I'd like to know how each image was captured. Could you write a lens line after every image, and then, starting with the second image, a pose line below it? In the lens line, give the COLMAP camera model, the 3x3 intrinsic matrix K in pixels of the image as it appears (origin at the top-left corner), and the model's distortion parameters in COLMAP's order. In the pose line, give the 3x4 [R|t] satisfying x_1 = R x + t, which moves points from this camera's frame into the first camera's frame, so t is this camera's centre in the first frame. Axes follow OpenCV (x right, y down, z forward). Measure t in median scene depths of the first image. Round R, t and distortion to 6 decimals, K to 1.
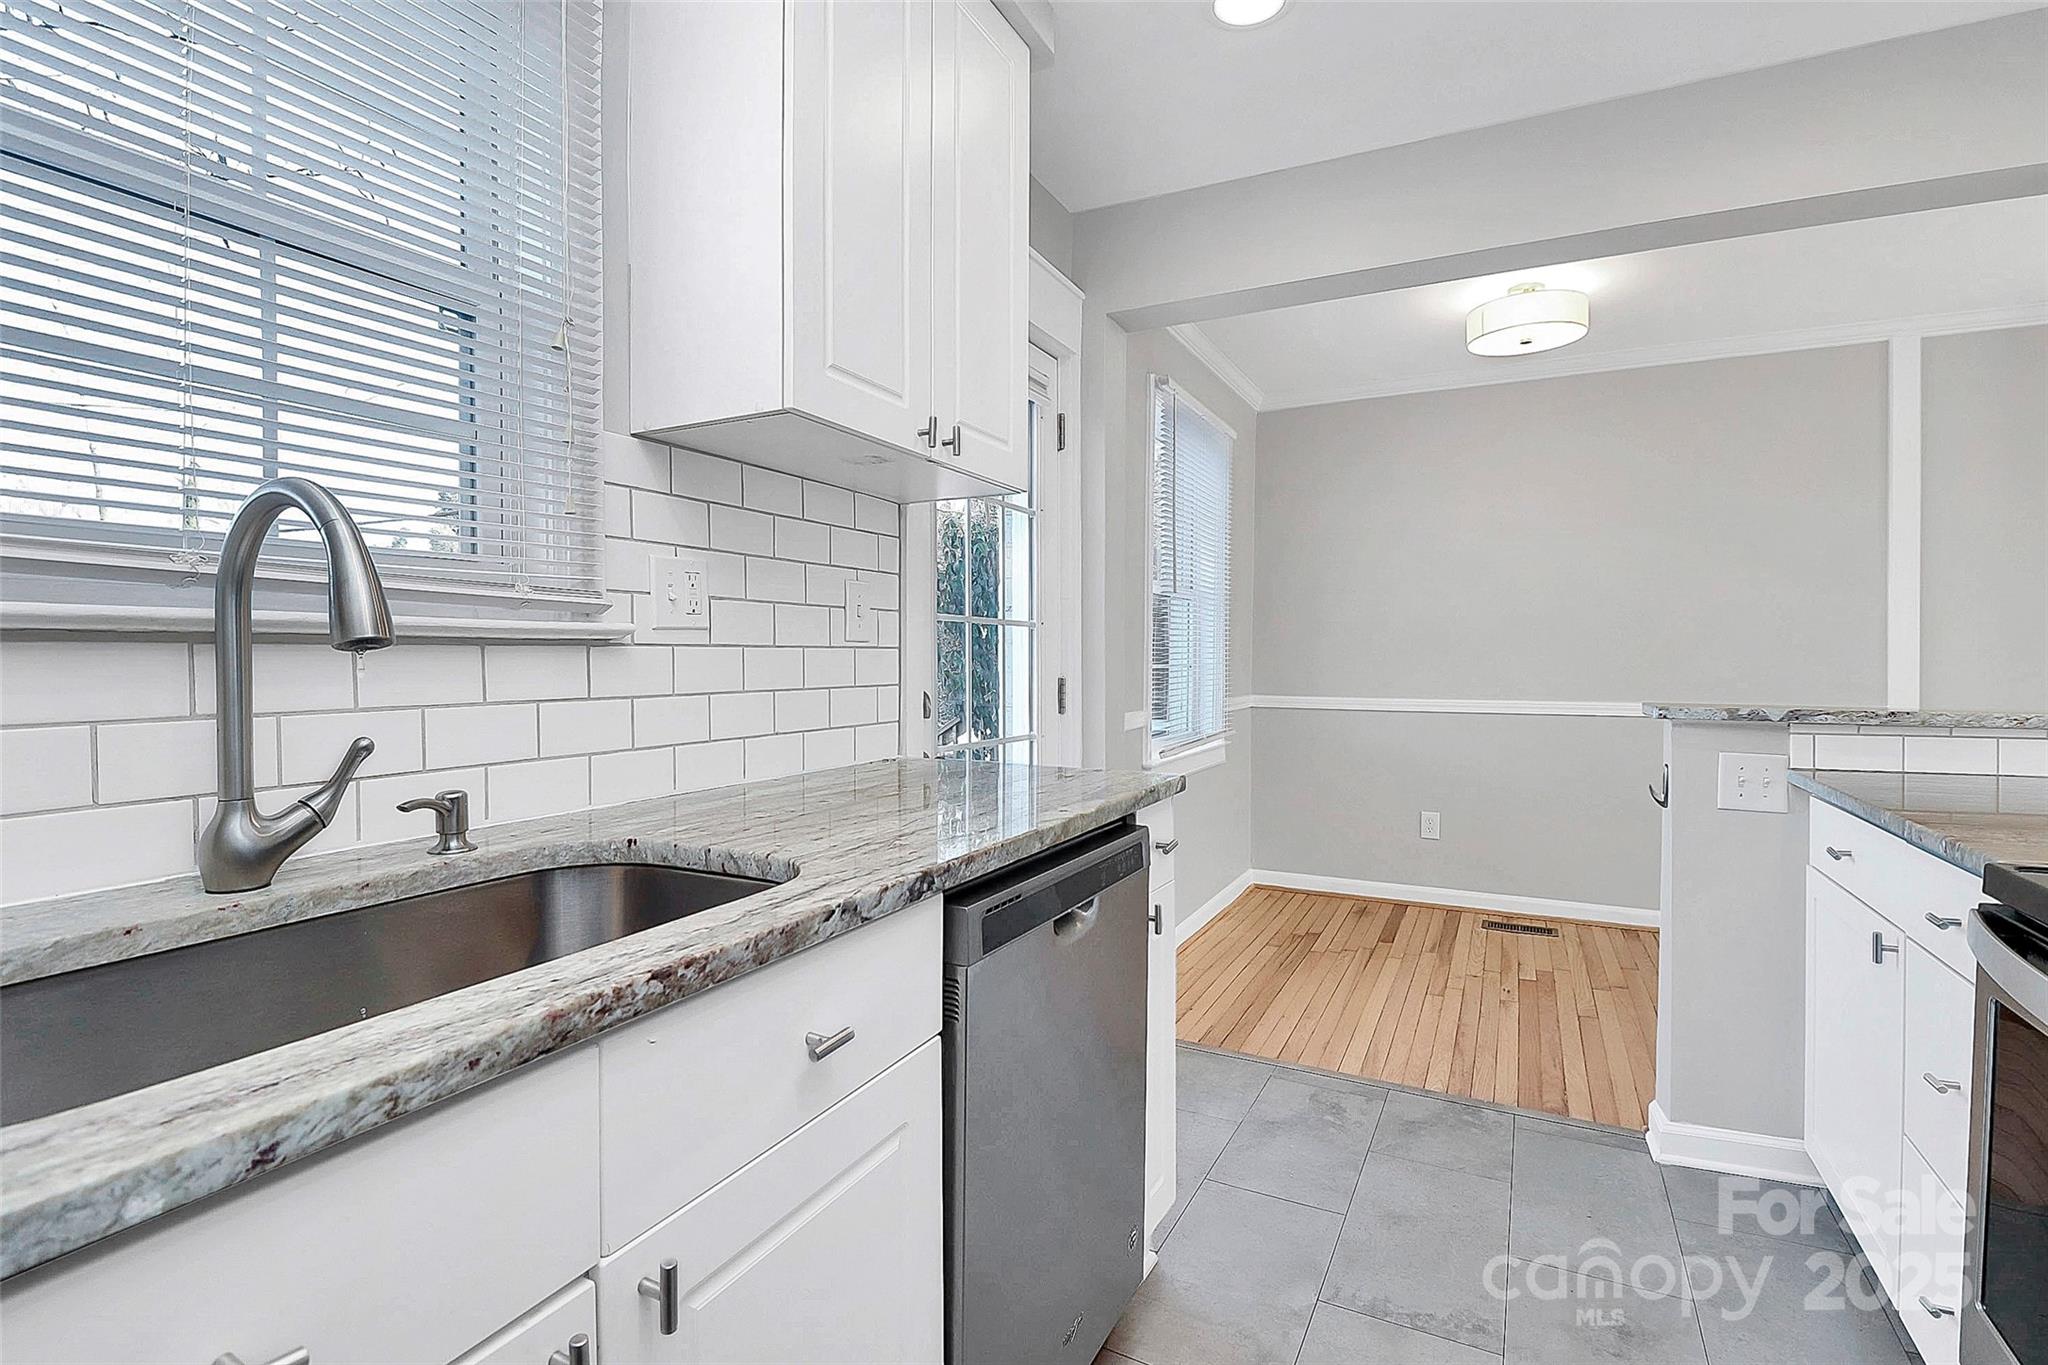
lens RADIAL K [[966.1, 0, 1032.9], [0, 966.1, 655.9], [0, 0, 1]] dist [-0.000289, -0.000101]
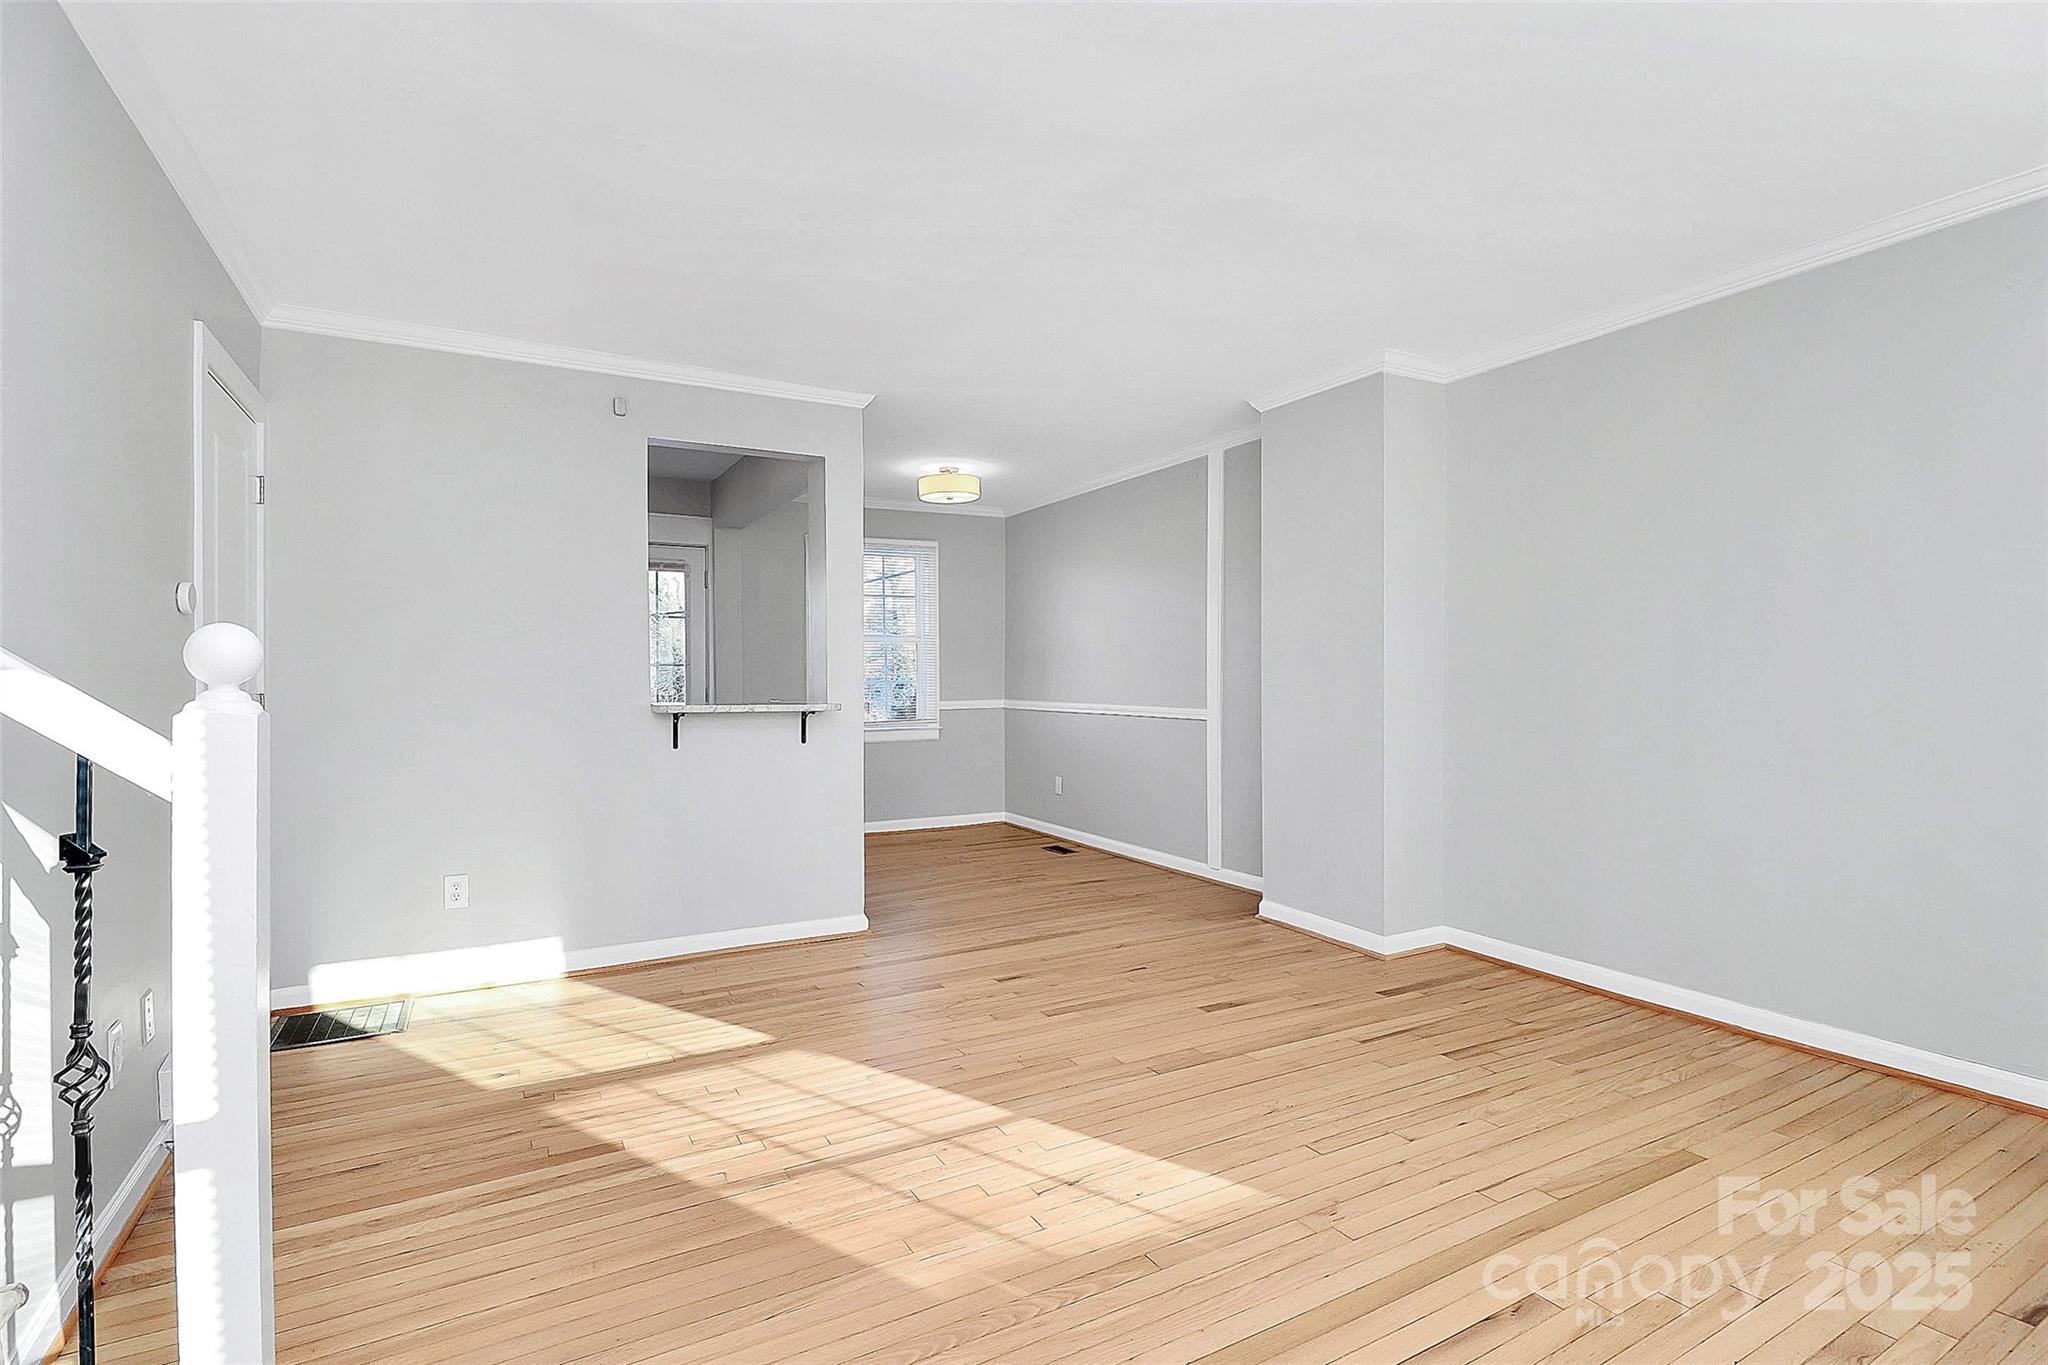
lens RADIAL K [[968.9, 0, 1022.6], [0, 968.9, 679.8], [0, 0, 1]] dist [0.001093, -0.011653]
pose [[0.826999, -0.003966, -0.562189, 2.050296], [0.009424, 0.999932, 0.006809, -0.004380], [0.562124, -0.010929, 0.826981, -0.501036]]
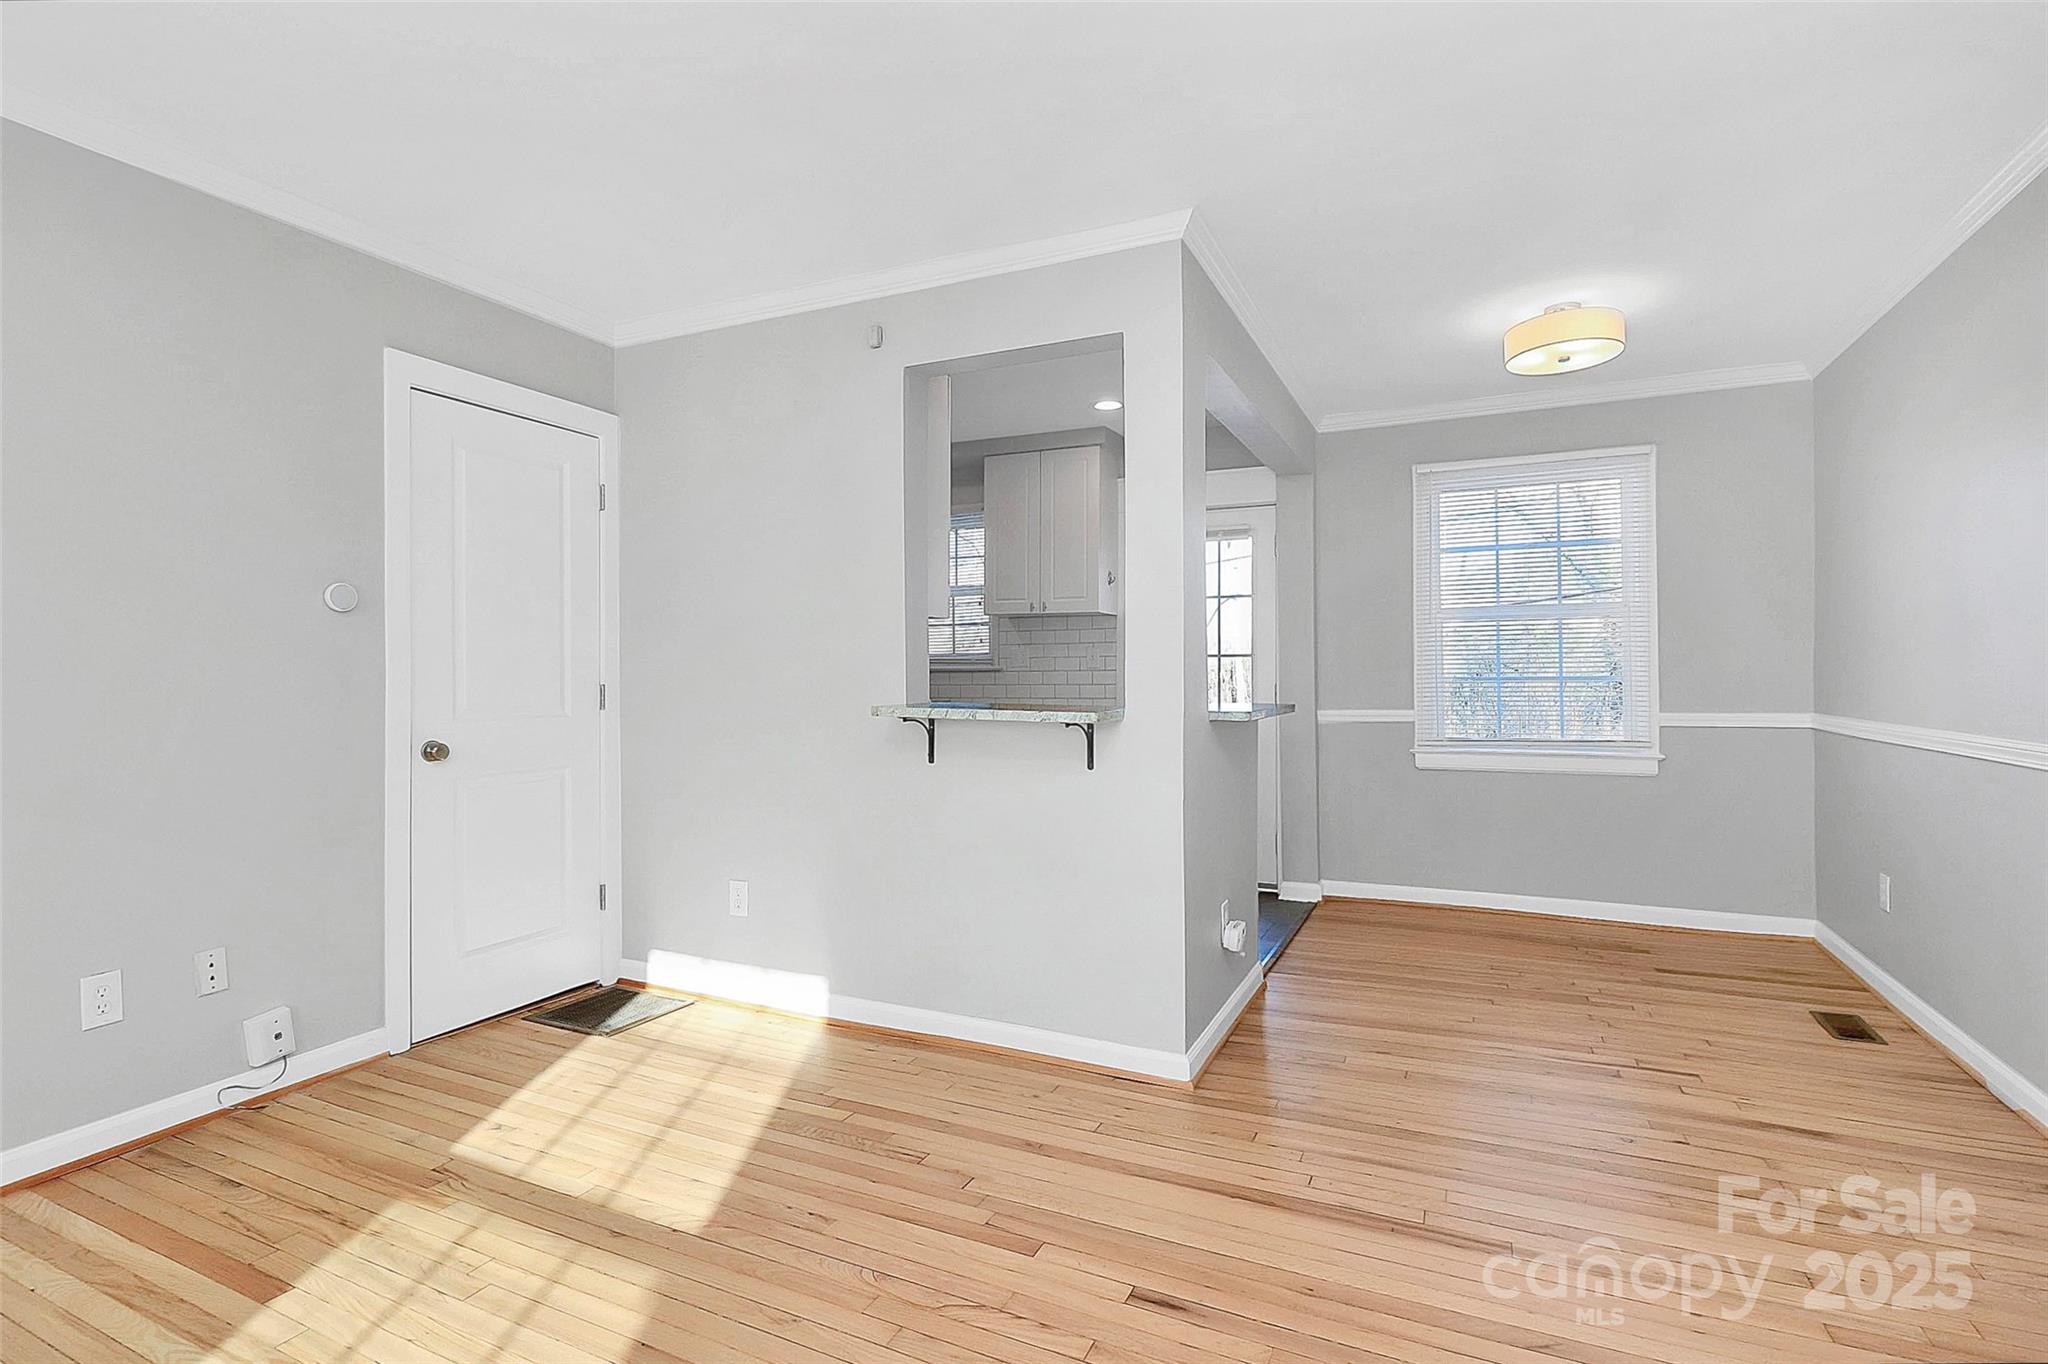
lens RADIAL K [[975.9, 0, 1020.7], [0, 975.9, 663.1], [0, 0, 1]] dist [-0.004139, -0.000705]
pose [[0.025961, -0.013590, -0.999571, 1.922749], [0.006718, 0.999887, -0.013420, 0.004343], [0.999640, -0.006367, 0.026049, 0.514034]]
